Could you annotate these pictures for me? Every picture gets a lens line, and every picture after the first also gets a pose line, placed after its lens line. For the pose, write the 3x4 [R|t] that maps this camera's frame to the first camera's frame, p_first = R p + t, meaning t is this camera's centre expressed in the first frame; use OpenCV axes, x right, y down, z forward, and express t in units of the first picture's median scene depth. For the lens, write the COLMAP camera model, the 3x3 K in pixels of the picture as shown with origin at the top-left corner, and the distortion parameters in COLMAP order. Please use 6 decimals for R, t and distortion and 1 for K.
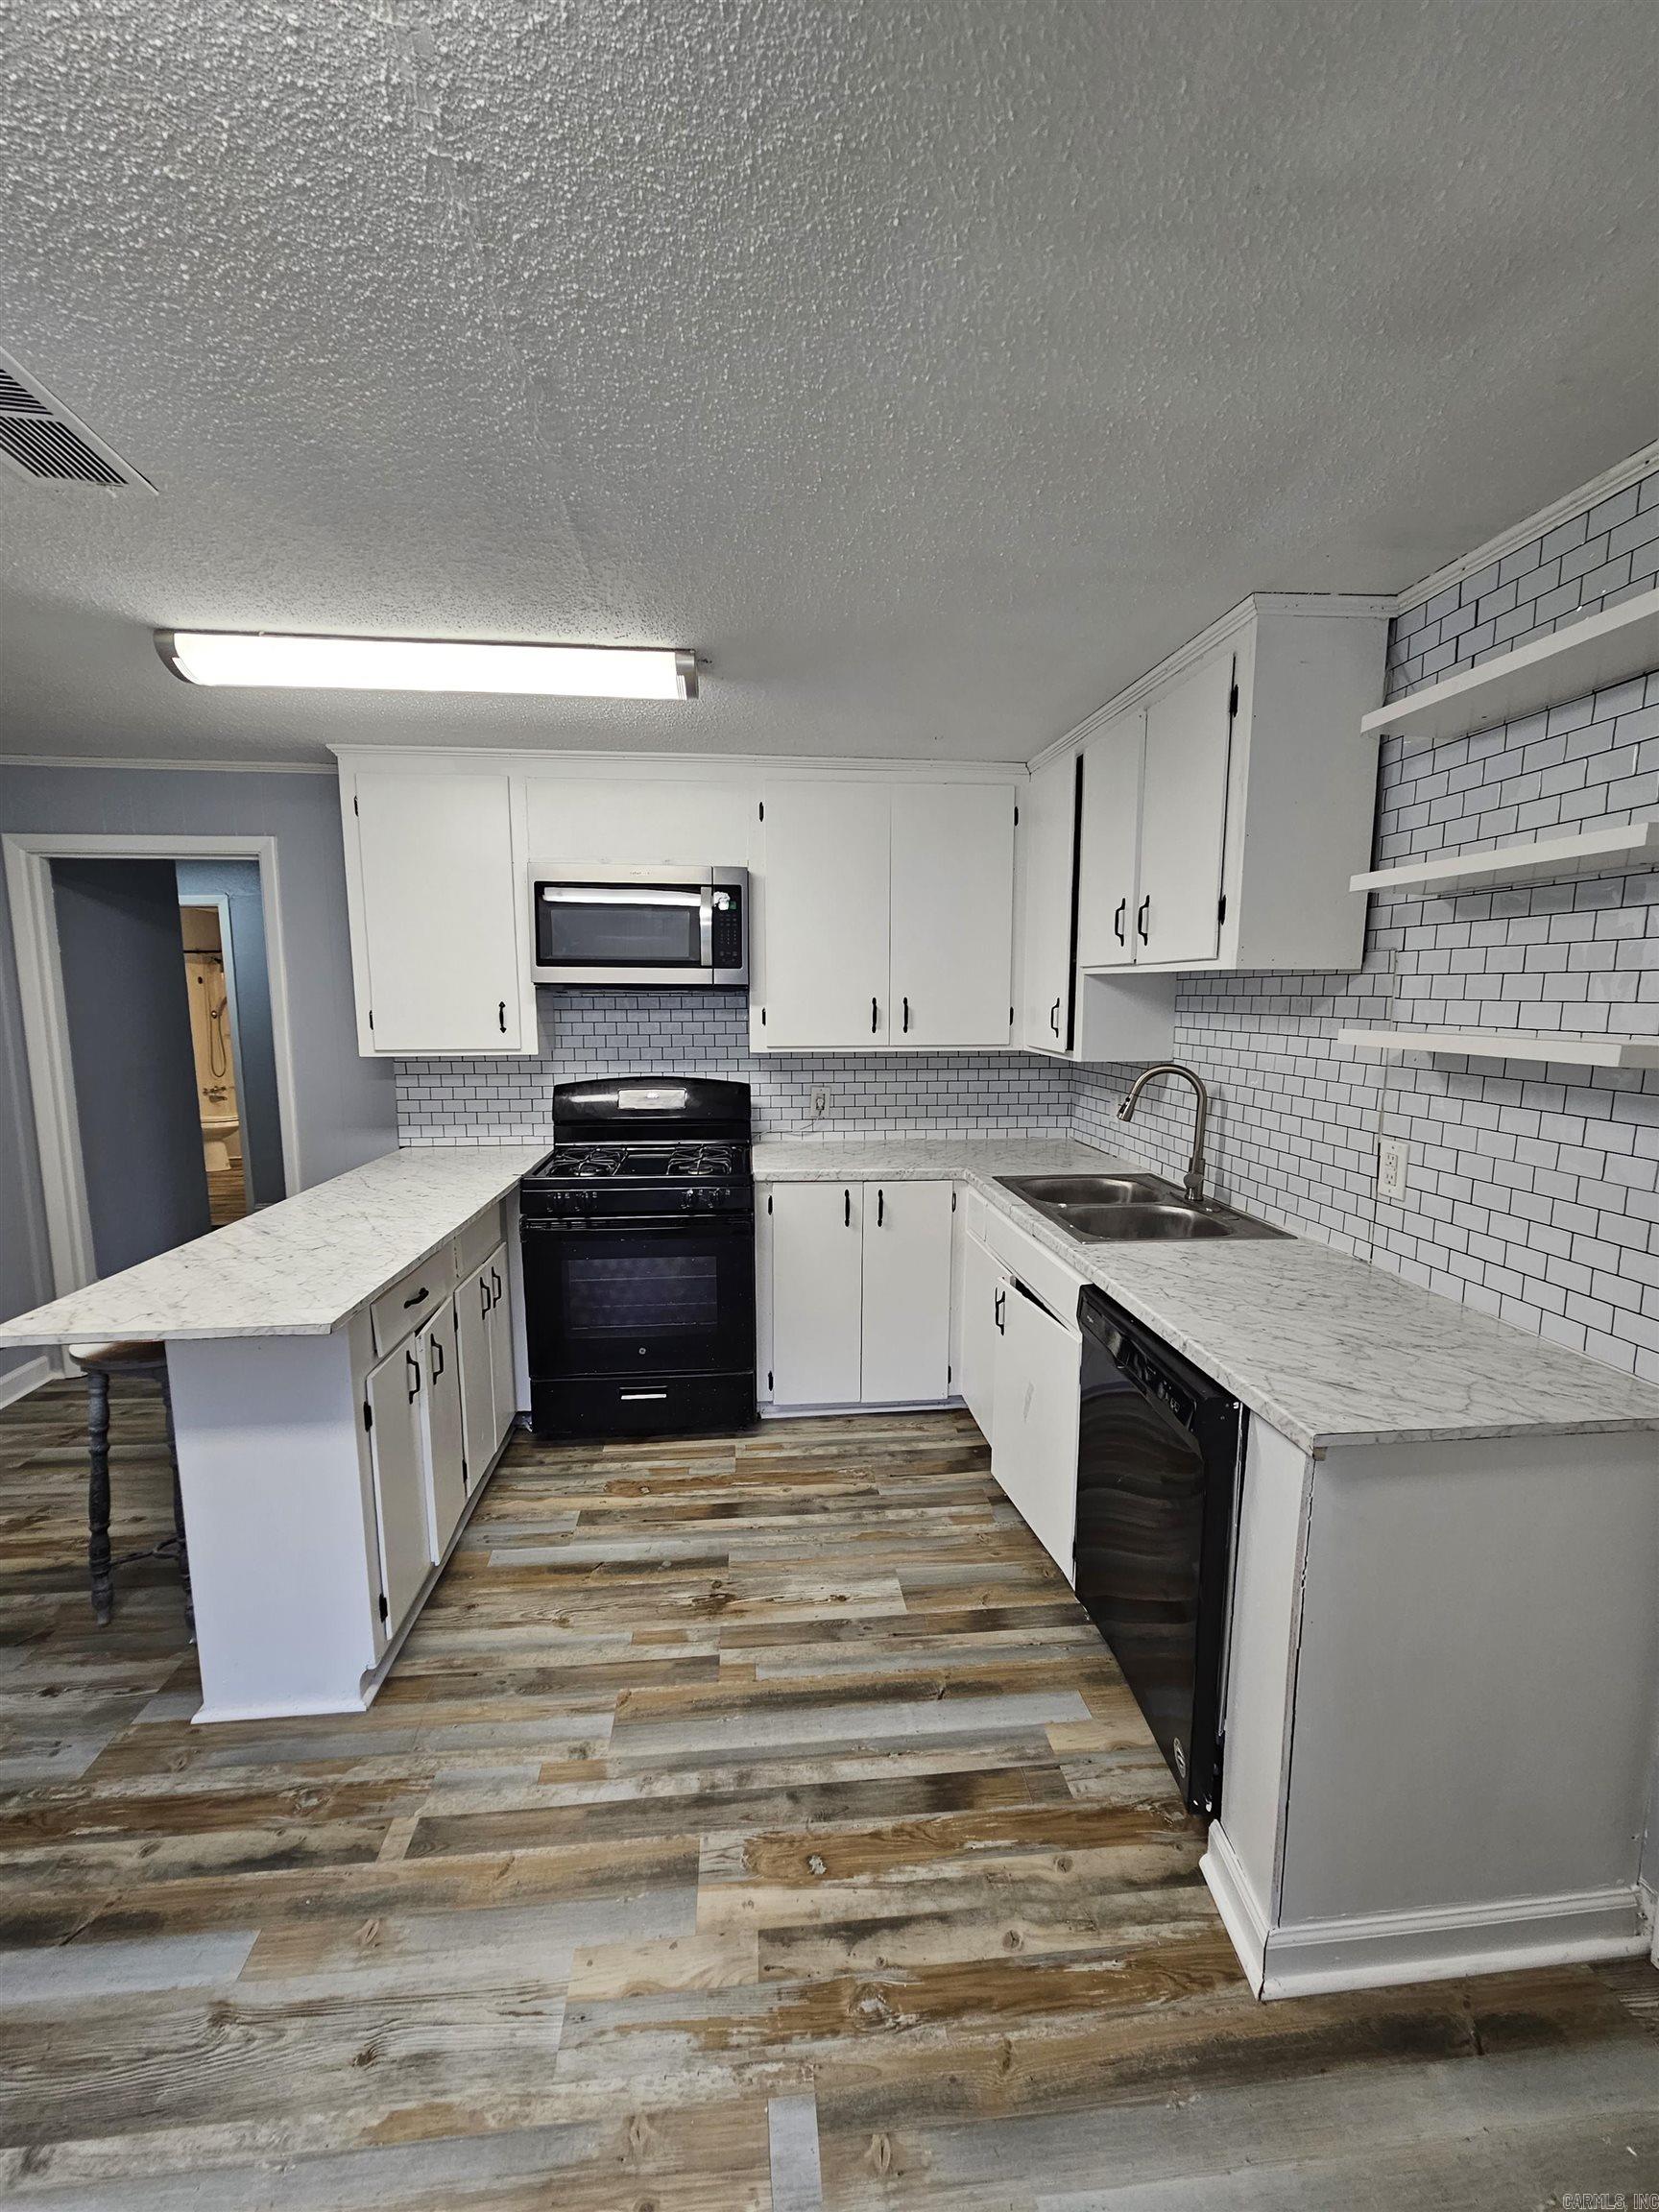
lens RADIAL K [[905.2, 0, 834.5], [0, 905.2, 1118.8], [0, 0, 1]] dist [-0.003849, 0.000953]
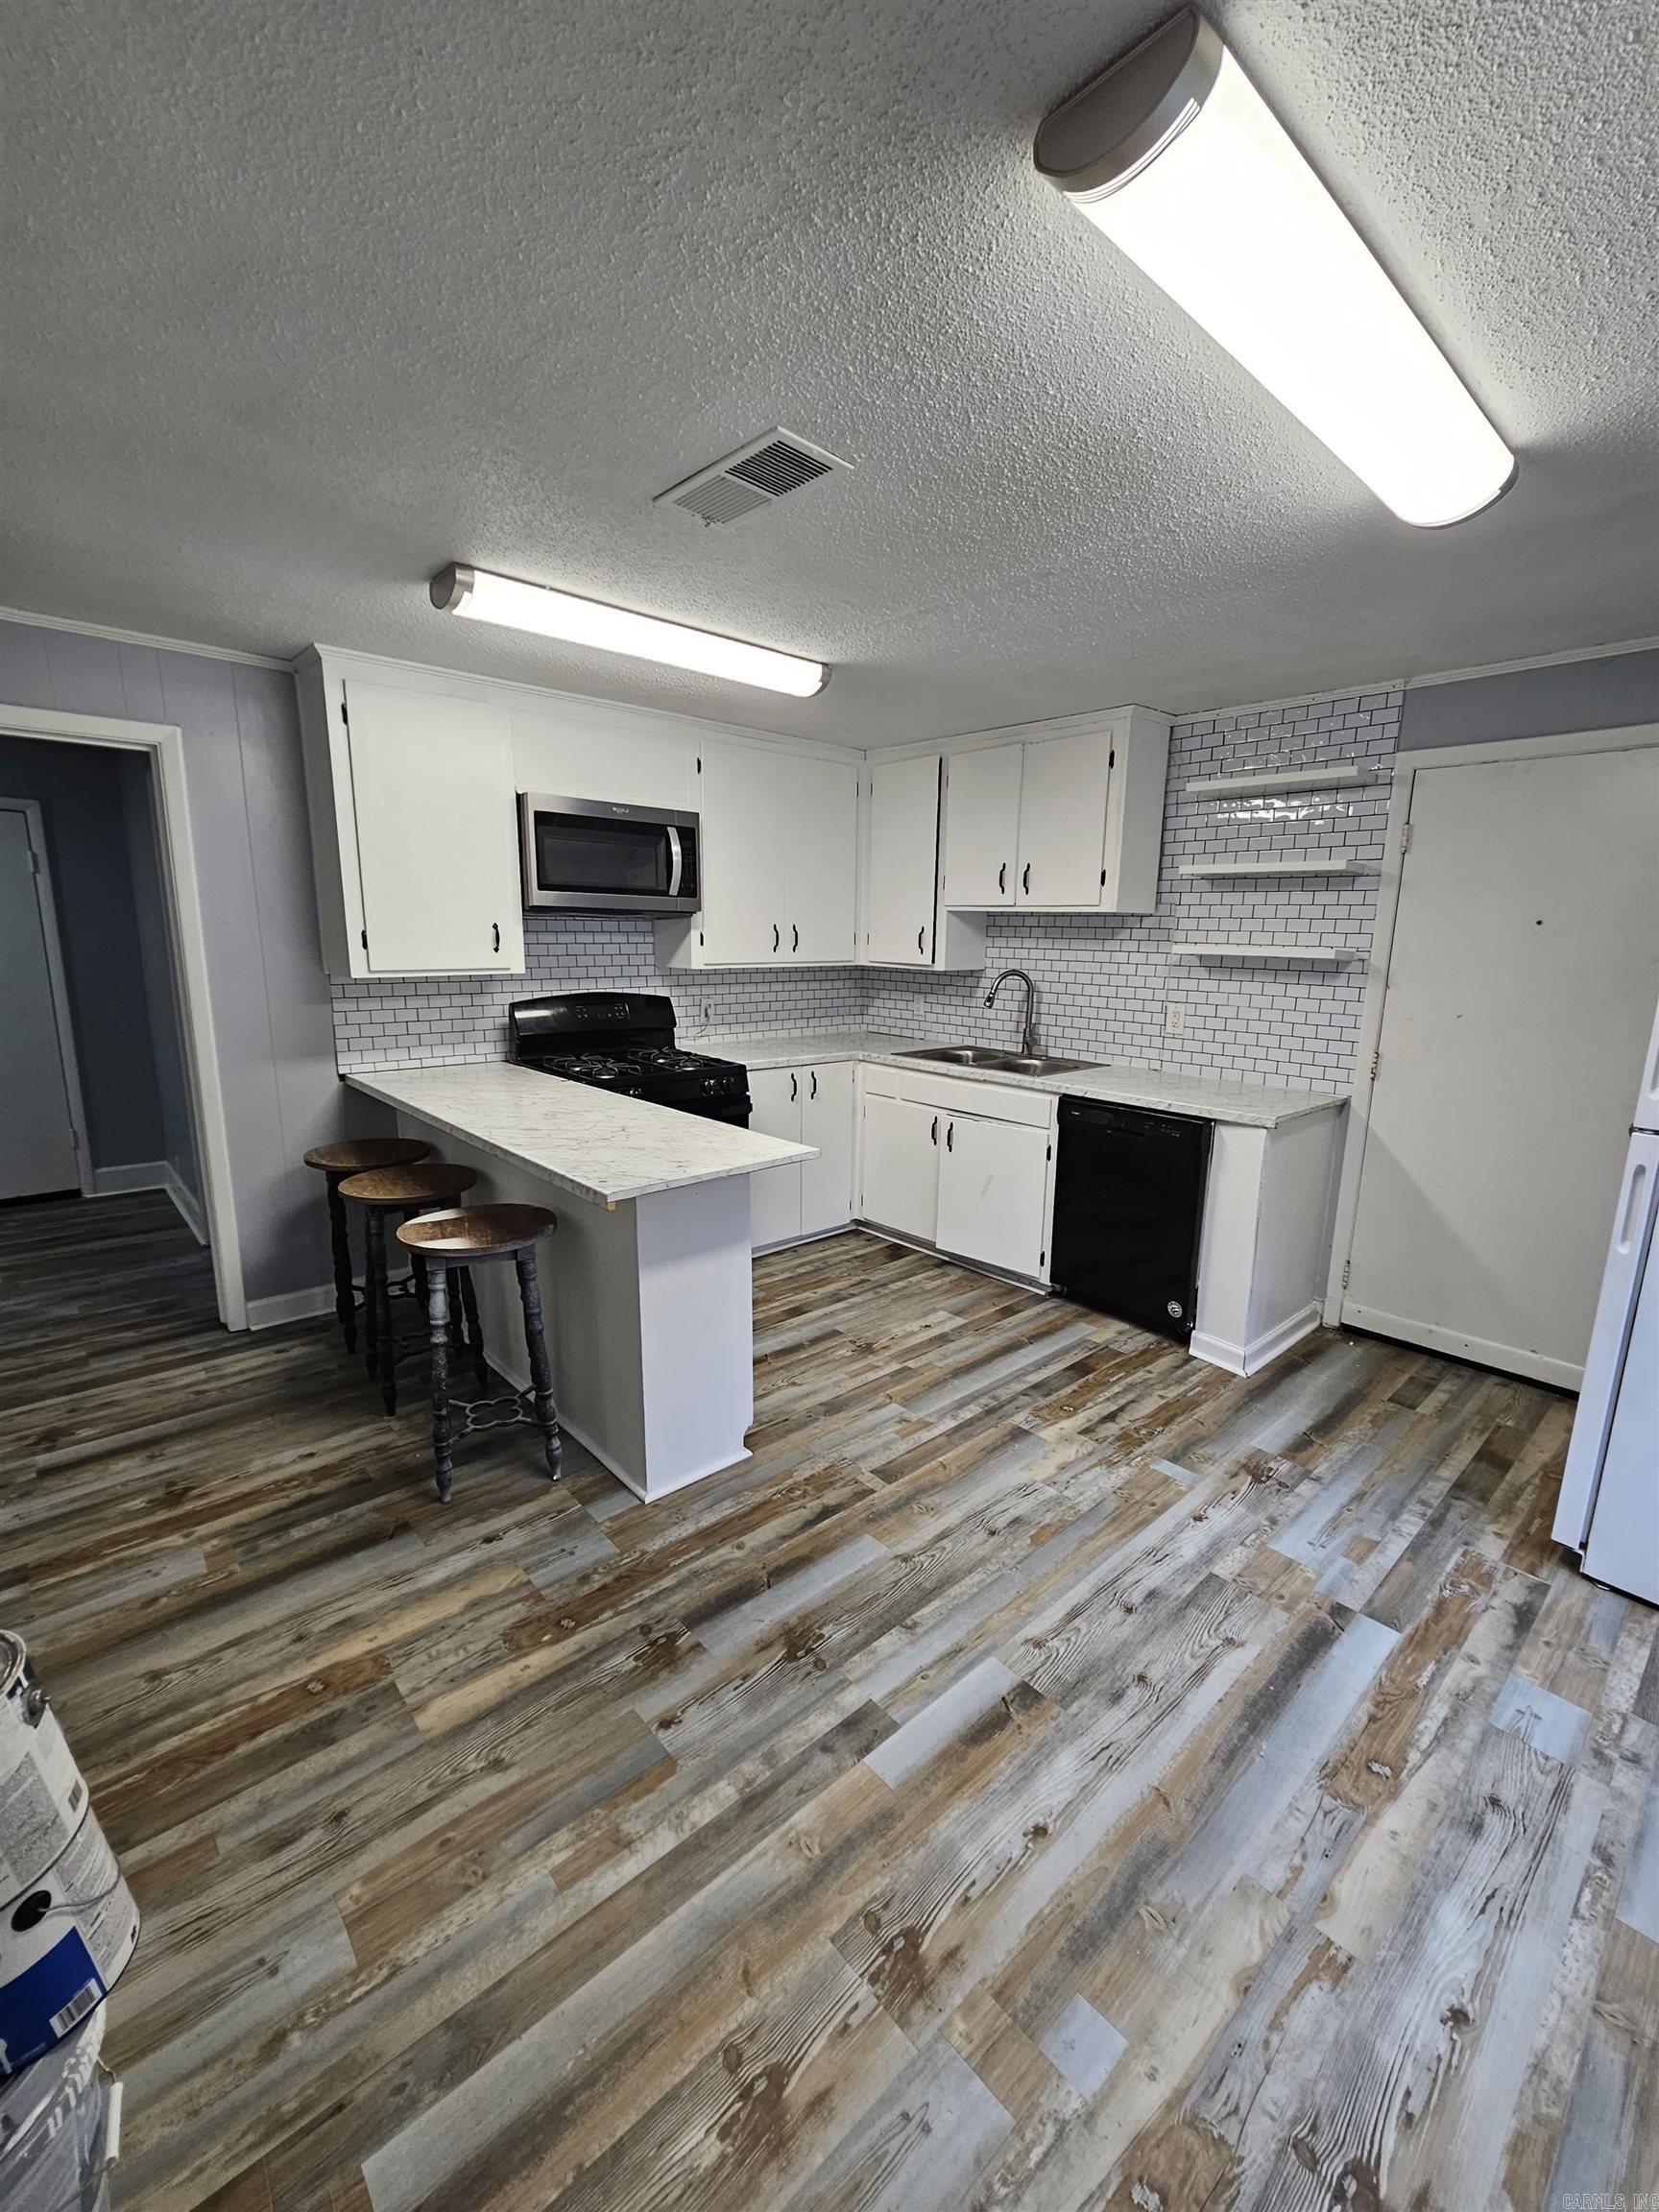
lens RADIAL K [[905.2, 0, 831.3], [0, 905.2, 1107.3], [0, 0, 1]] dist [-0.003849, 0.000953]
pose [[0.808850, -0.101776, 0.579141, -1.066151], [0.064411, 0.994316, 0.084778, 0.030670], [-0.584477, -0.031269, 0.810808, -0.135367]]
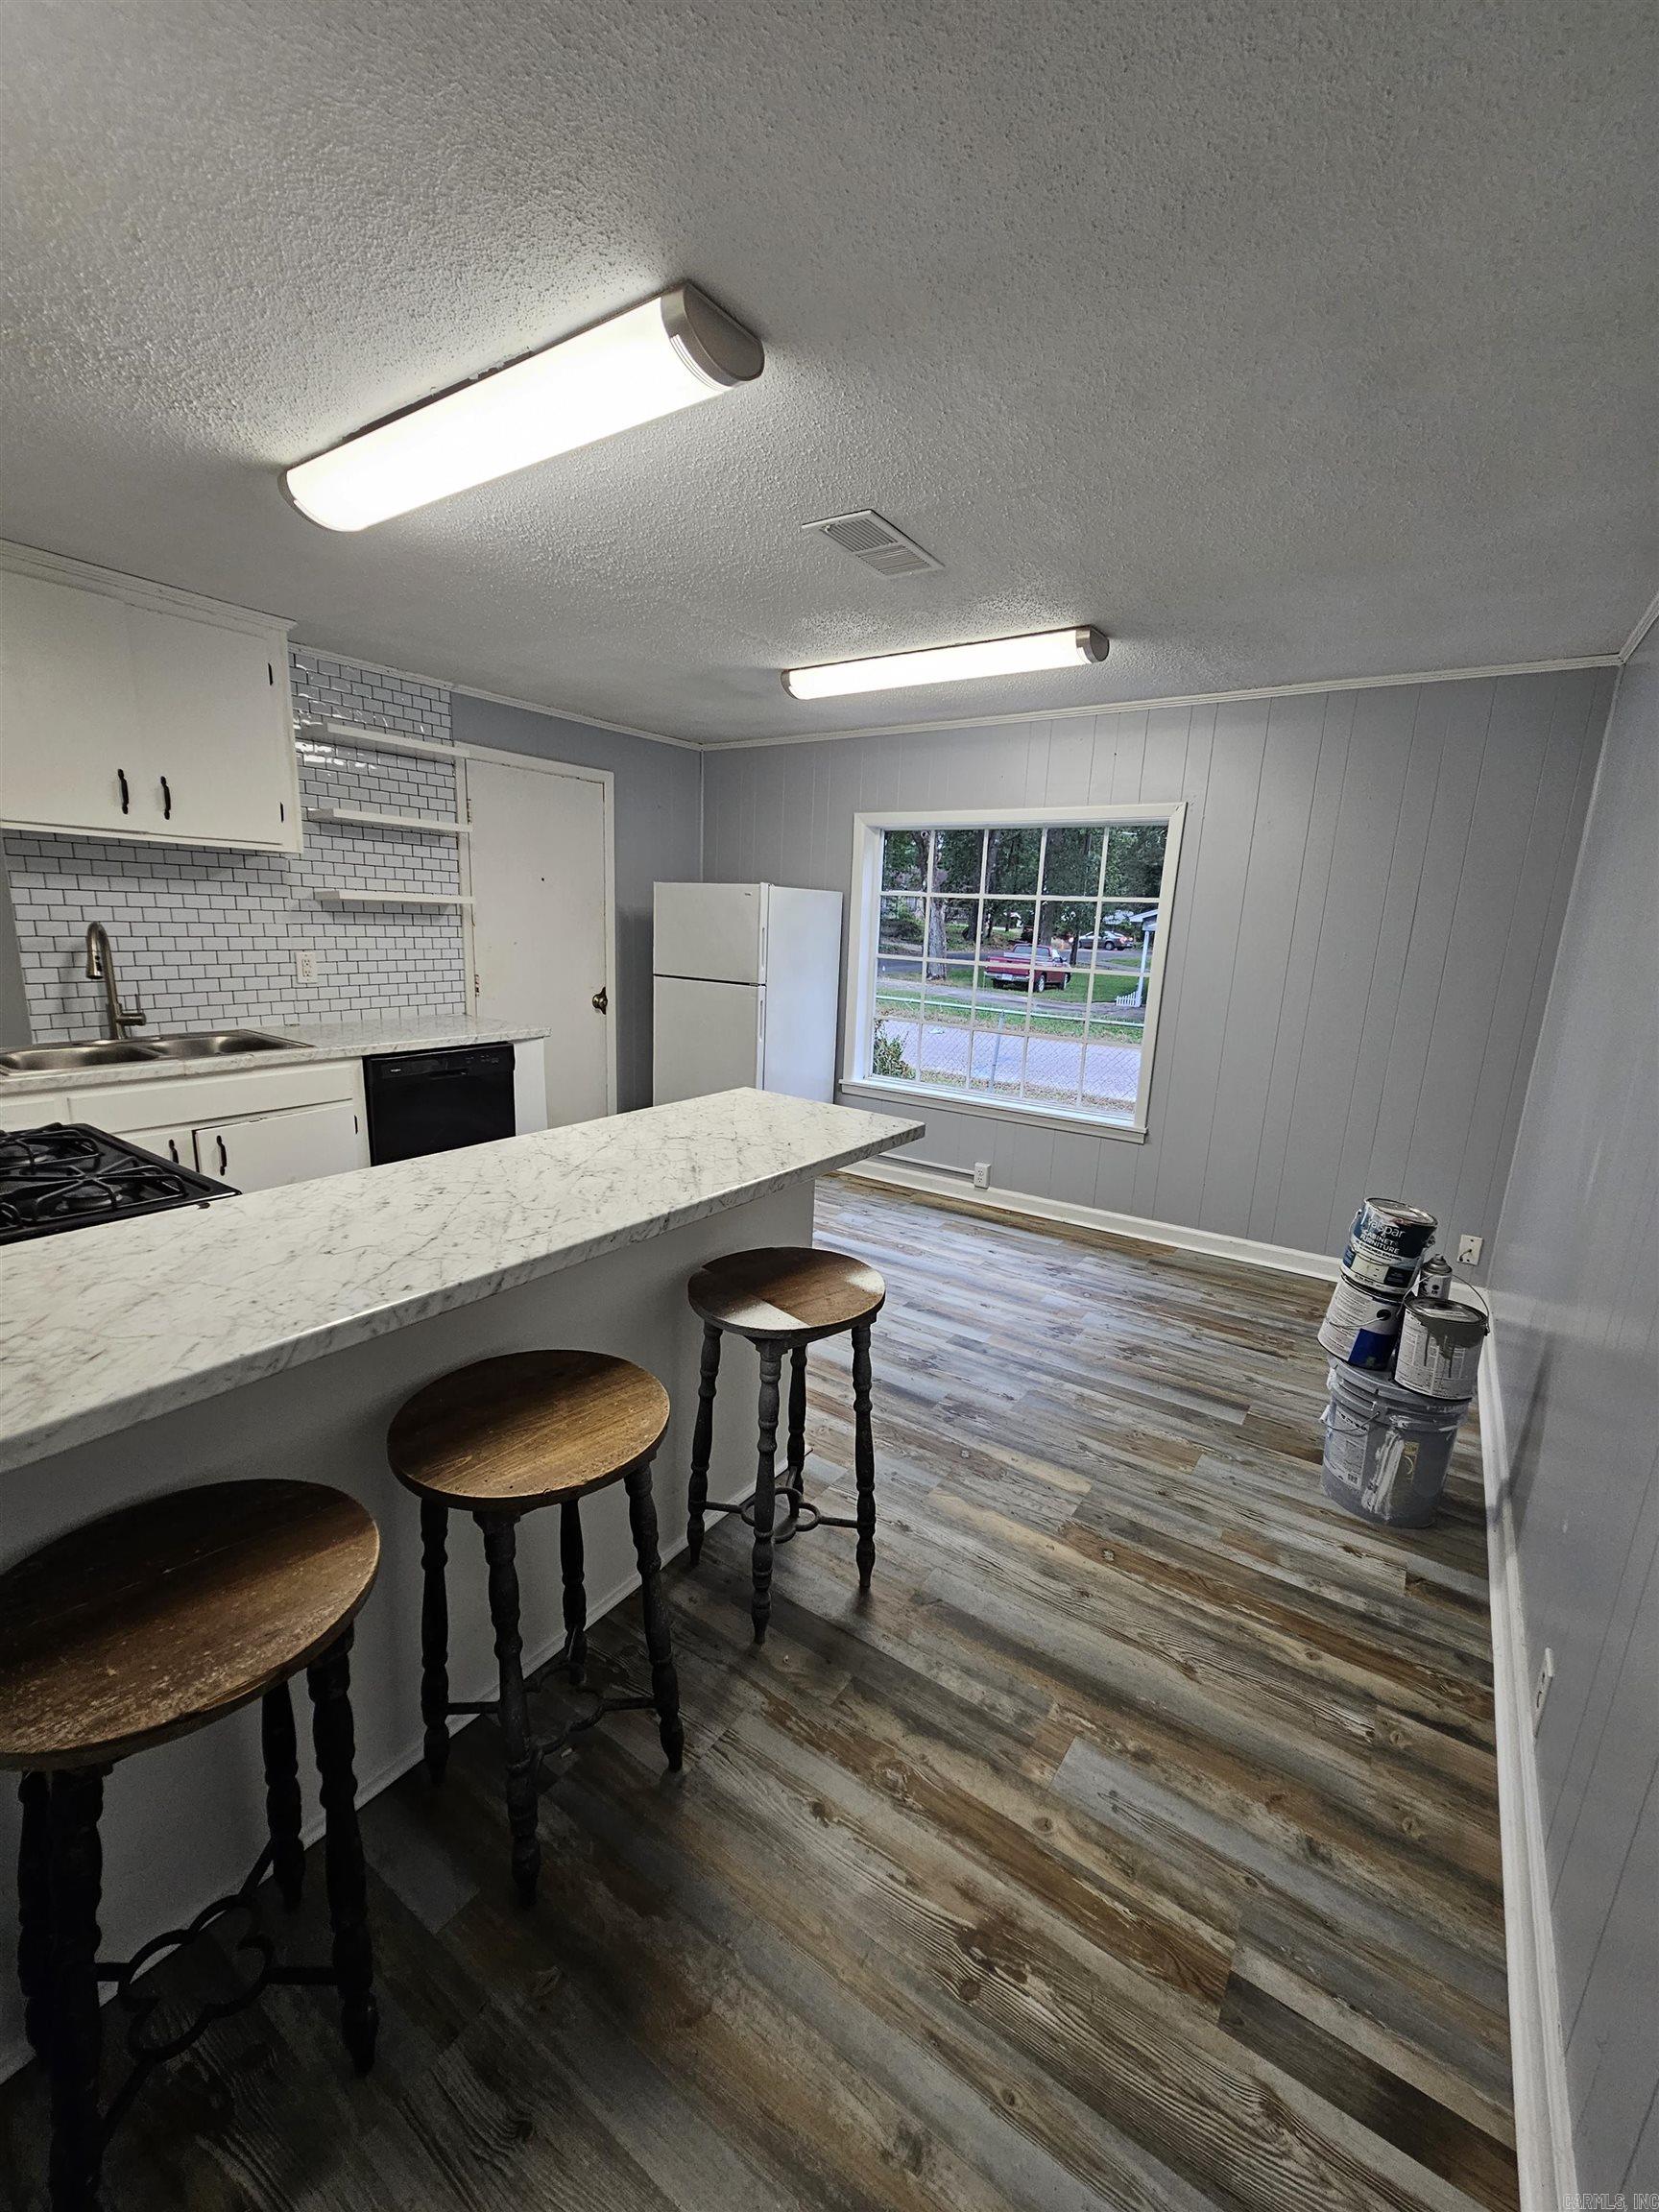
lens RADIAL K [[905.2, 0, 826.5], [0, 905.2, 1114.8], [0, 0, 1]] dist [-0.003849, 0.000953]
pose [[-0.756692, -0.174002, 0.630191, -1.335607], [0.046701, 0.947082, 0.317575, -0.187538], [-0.652101, 0.269737, -0.708524, 1.622127]]
